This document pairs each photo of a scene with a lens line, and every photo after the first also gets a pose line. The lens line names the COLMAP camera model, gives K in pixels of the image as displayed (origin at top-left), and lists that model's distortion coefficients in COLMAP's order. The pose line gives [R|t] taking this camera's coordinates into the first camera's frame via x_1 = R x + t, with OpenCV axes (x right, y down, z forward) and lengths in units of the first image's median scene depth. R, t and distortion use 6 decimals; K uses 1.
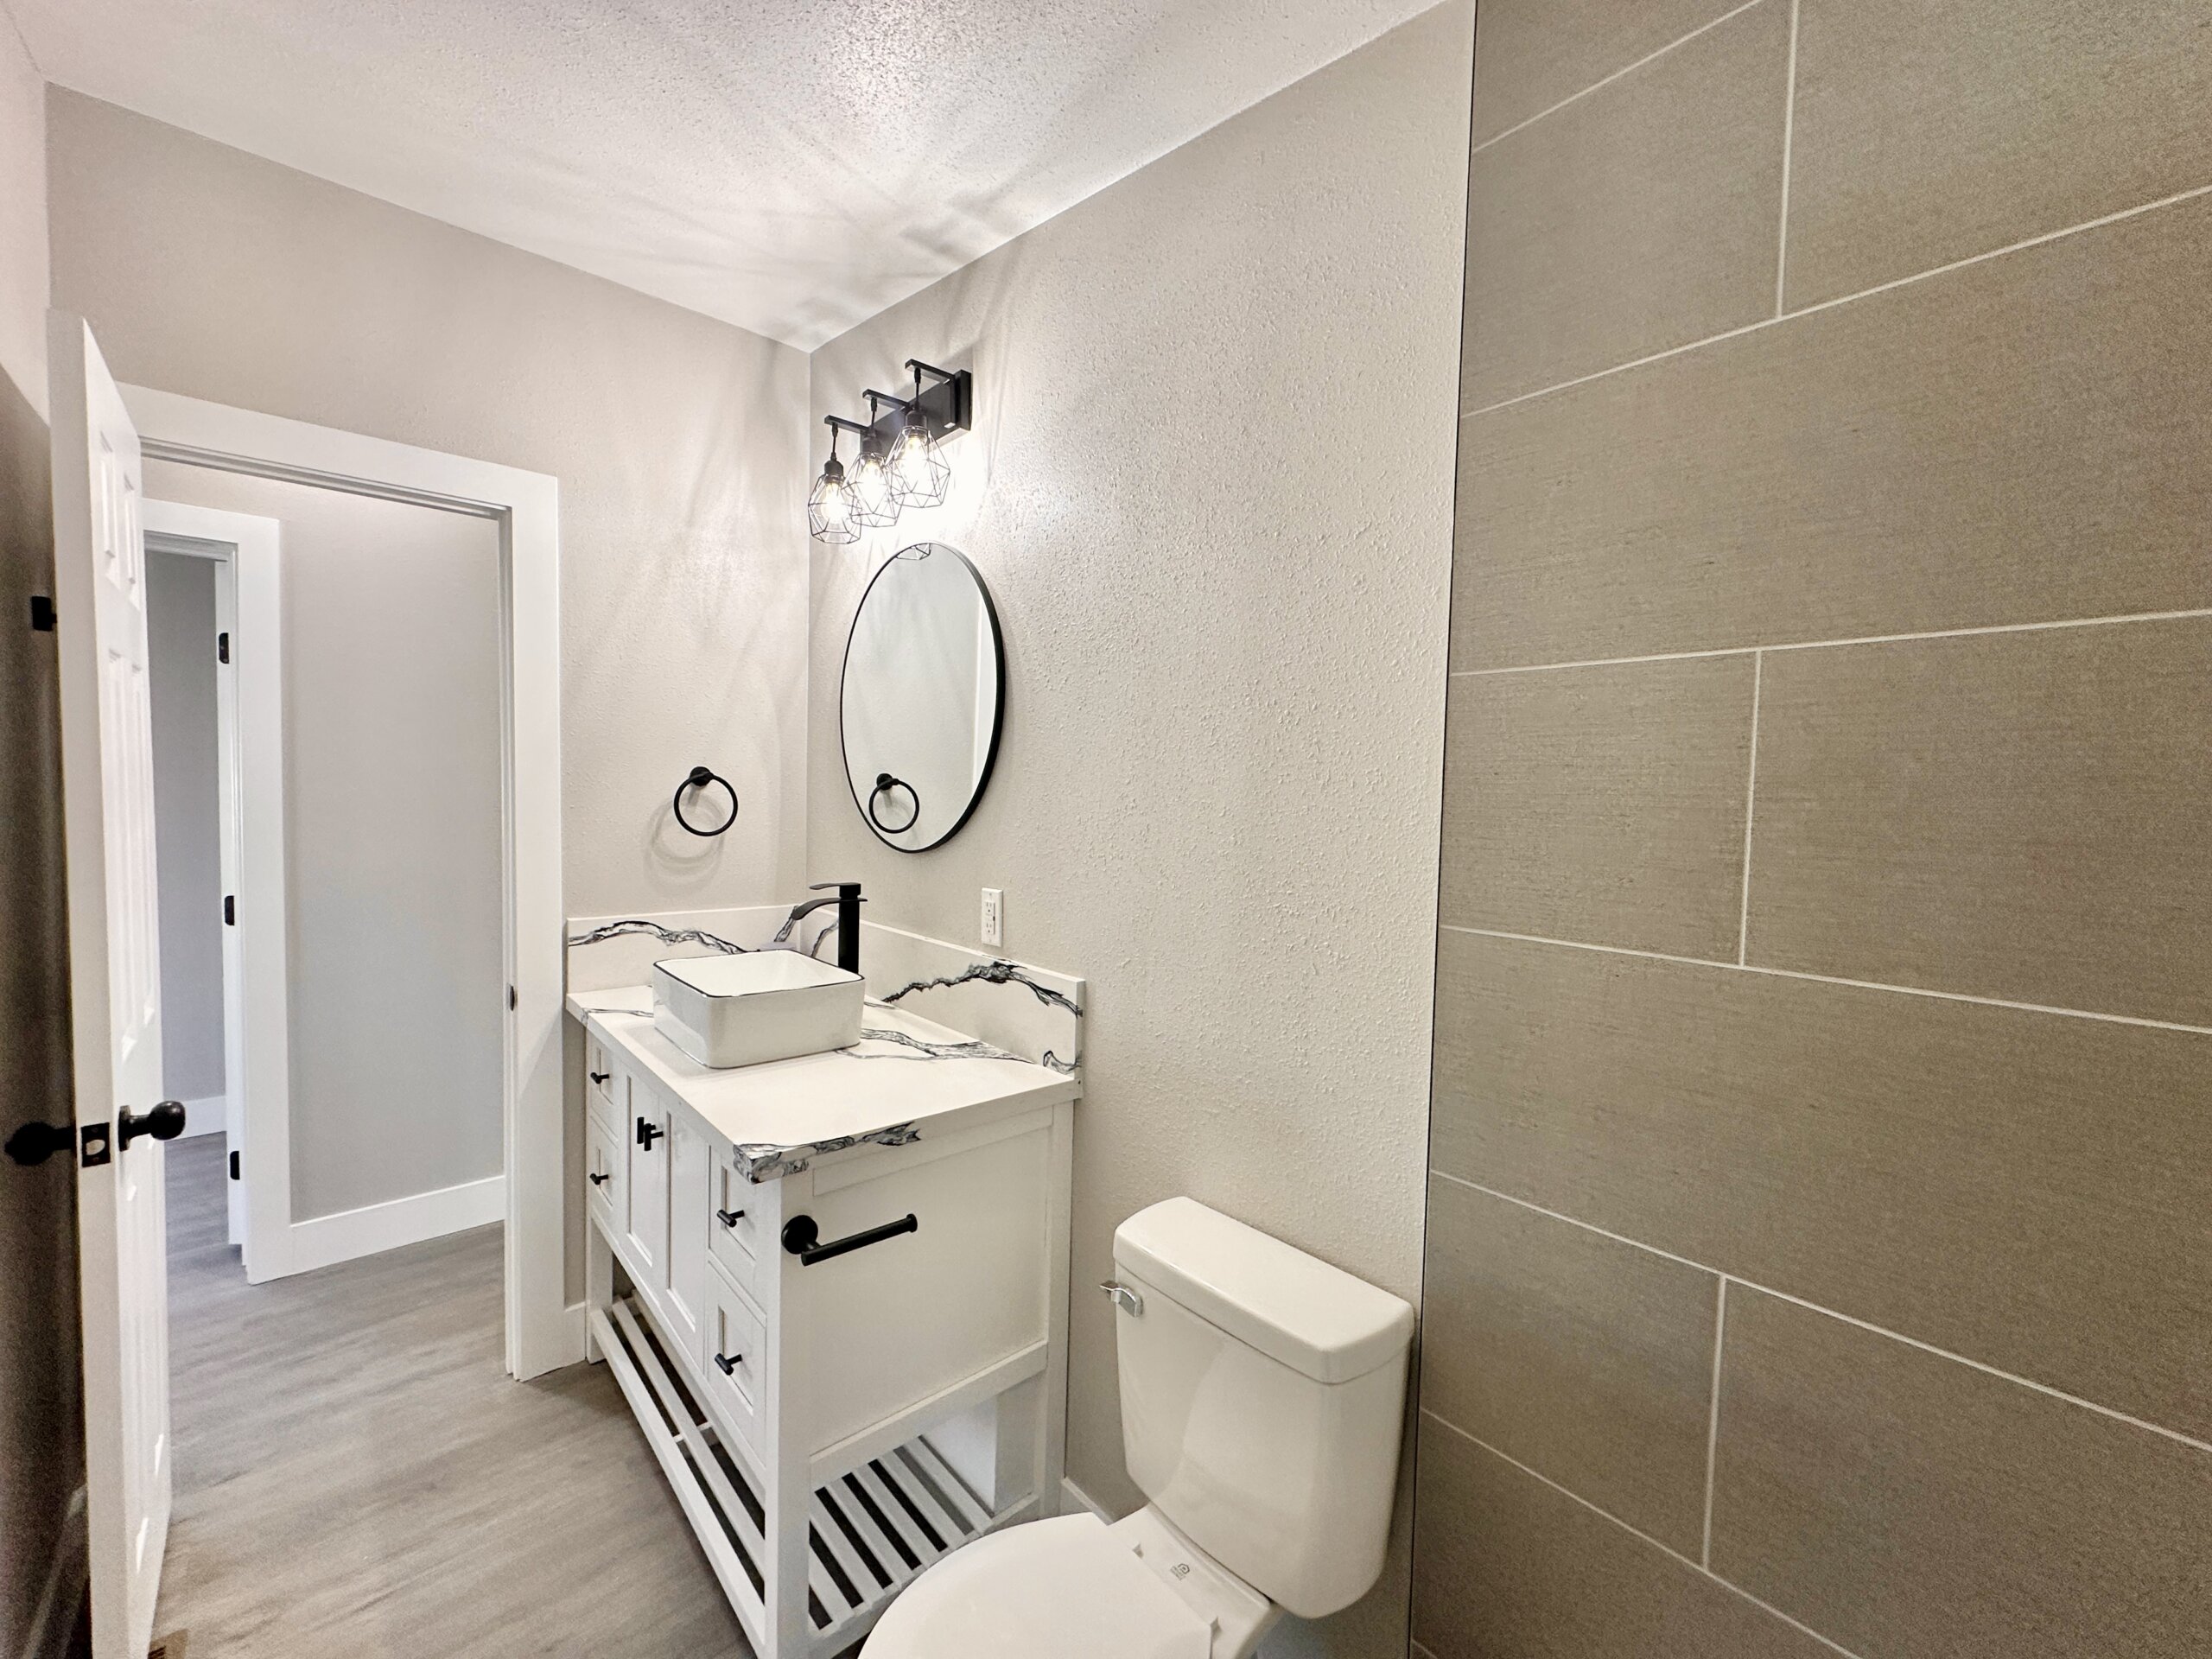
lens RADIAL K [[881.0, 0, 1104.9], [0, 881.0, 826.8], [0, 0, 1]] dist [-0.001147, 0.000690]
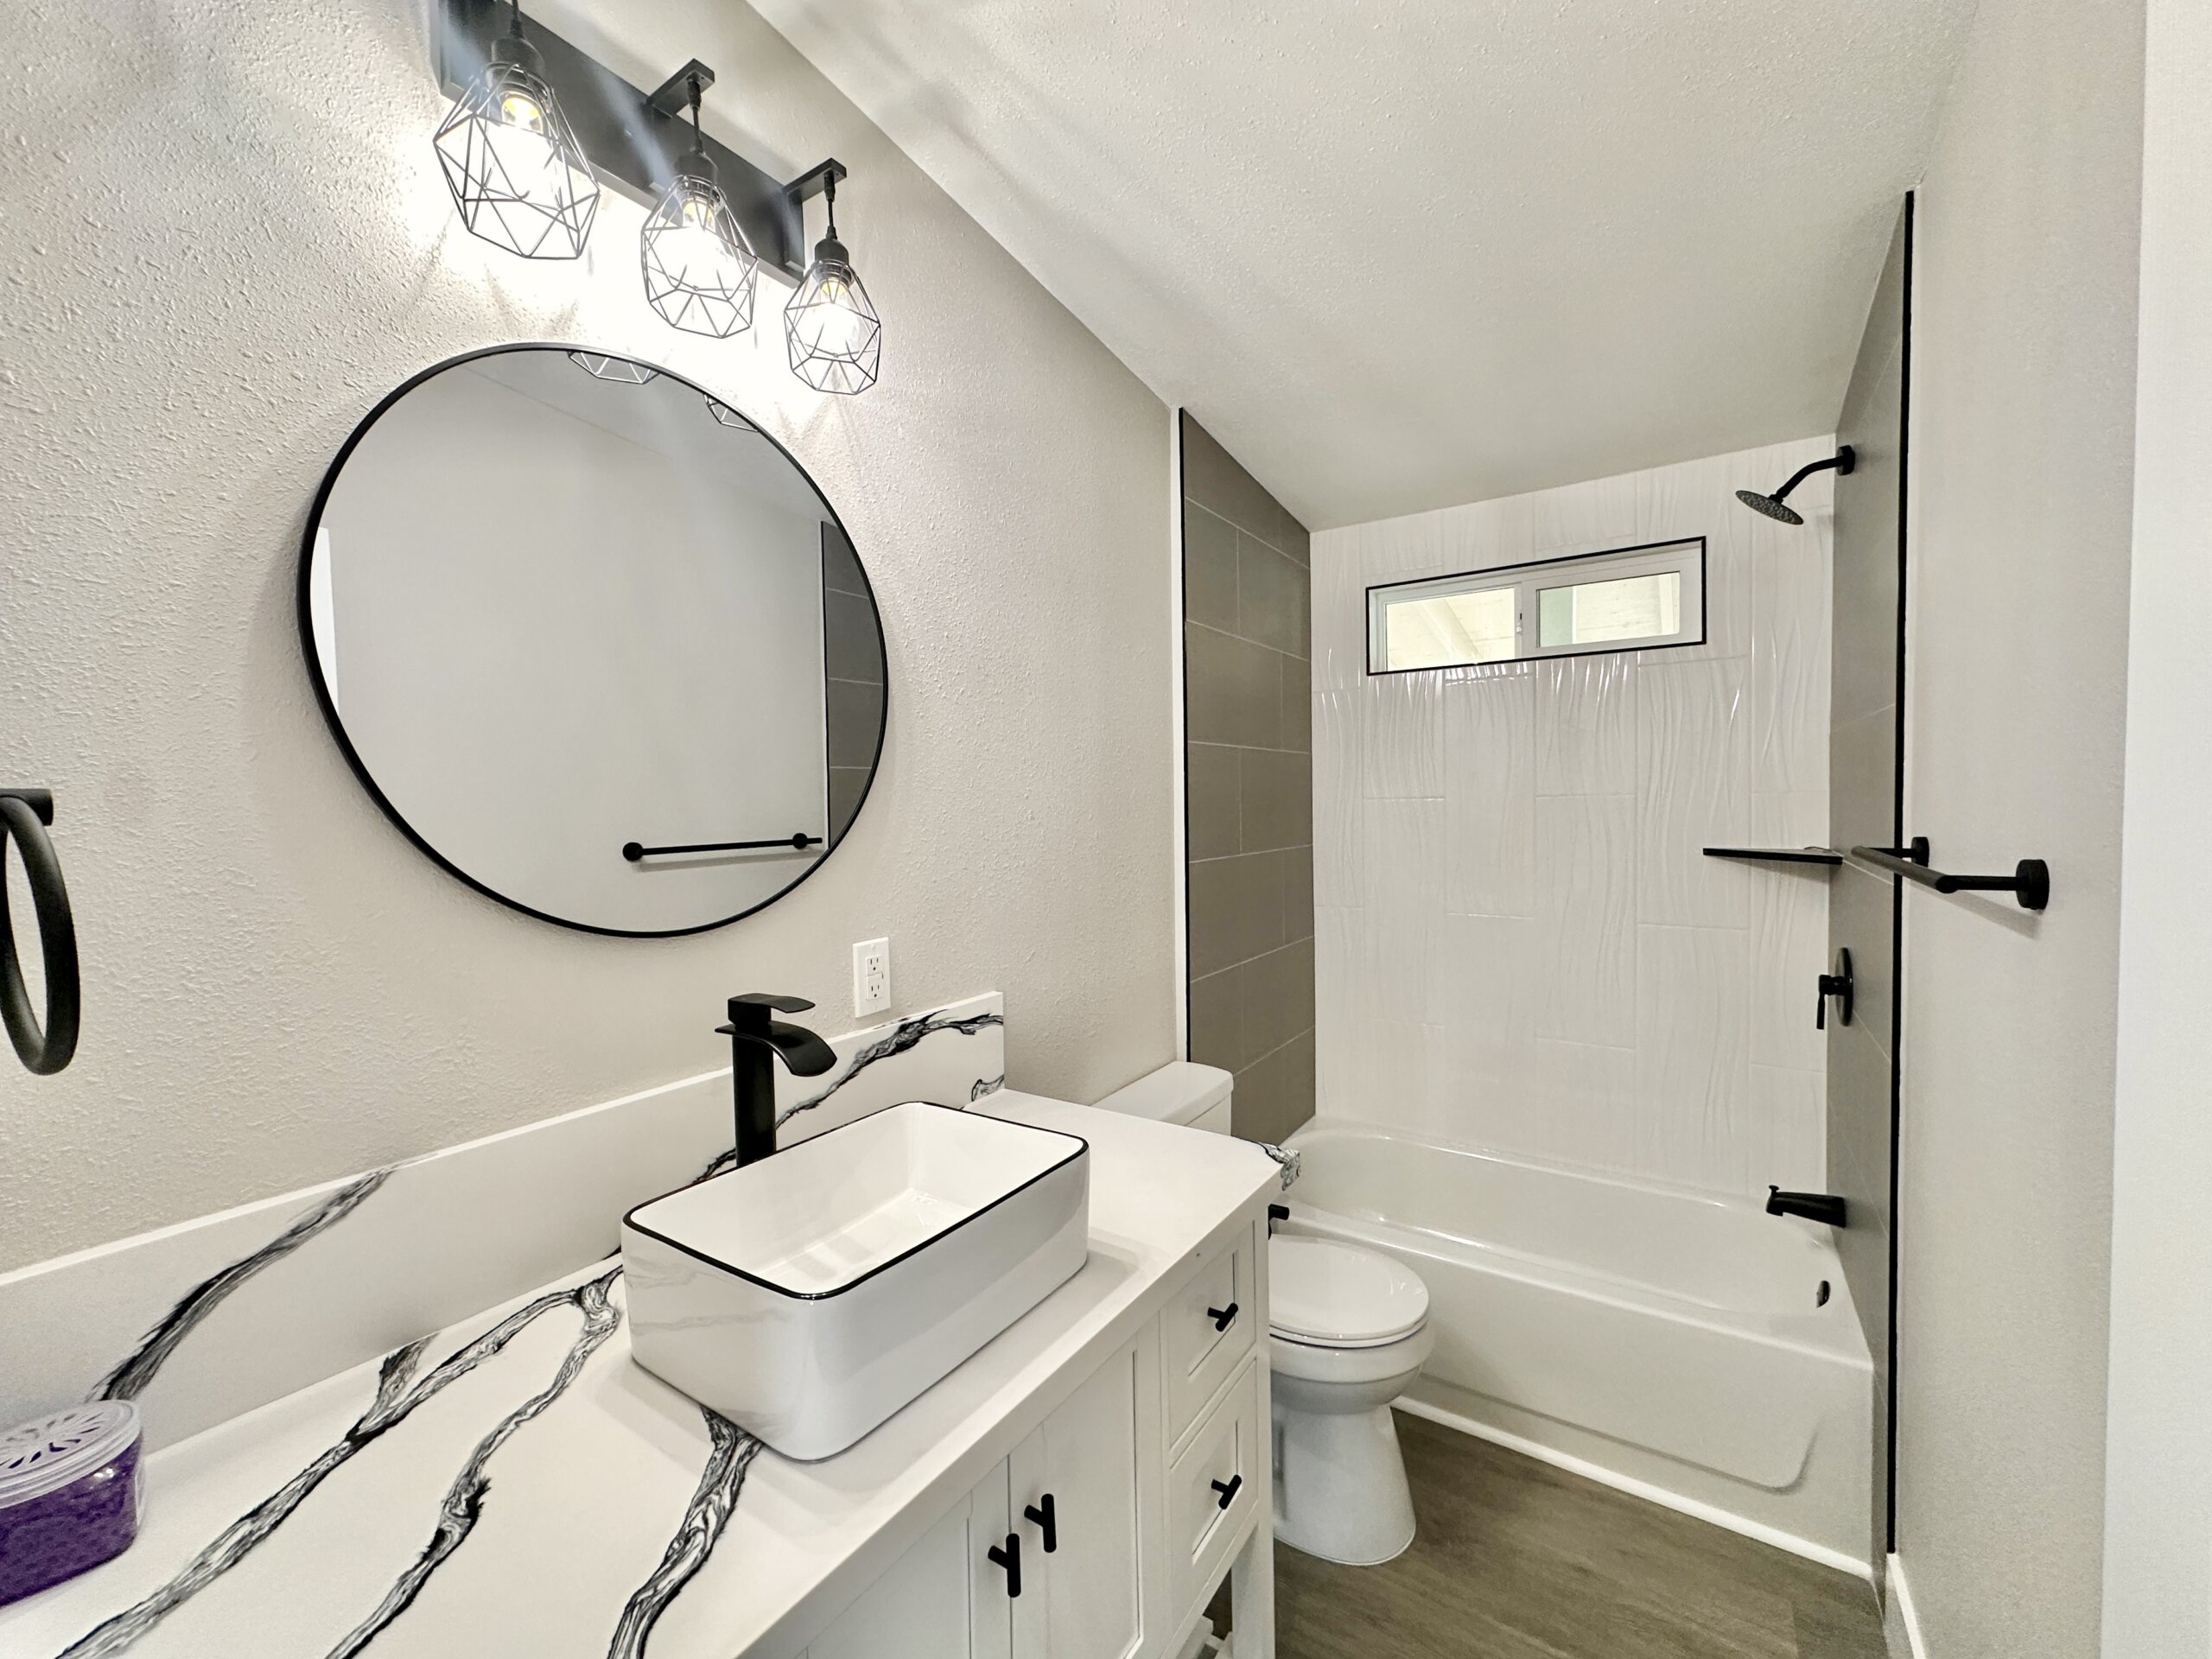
lens RADIAL K [[881.0, 0, 1104.9], [0, 881.0, 826.8], [0, 0, 1]] dist [-0.001147, 0.000690]
pose [[-0.244121, -0.049145, 0.968499, -0.935880], [0.051158, 0.996672, 0.063470, -0.067521], [-0.968394, 0.065040, -0.240794, 1.003663]]
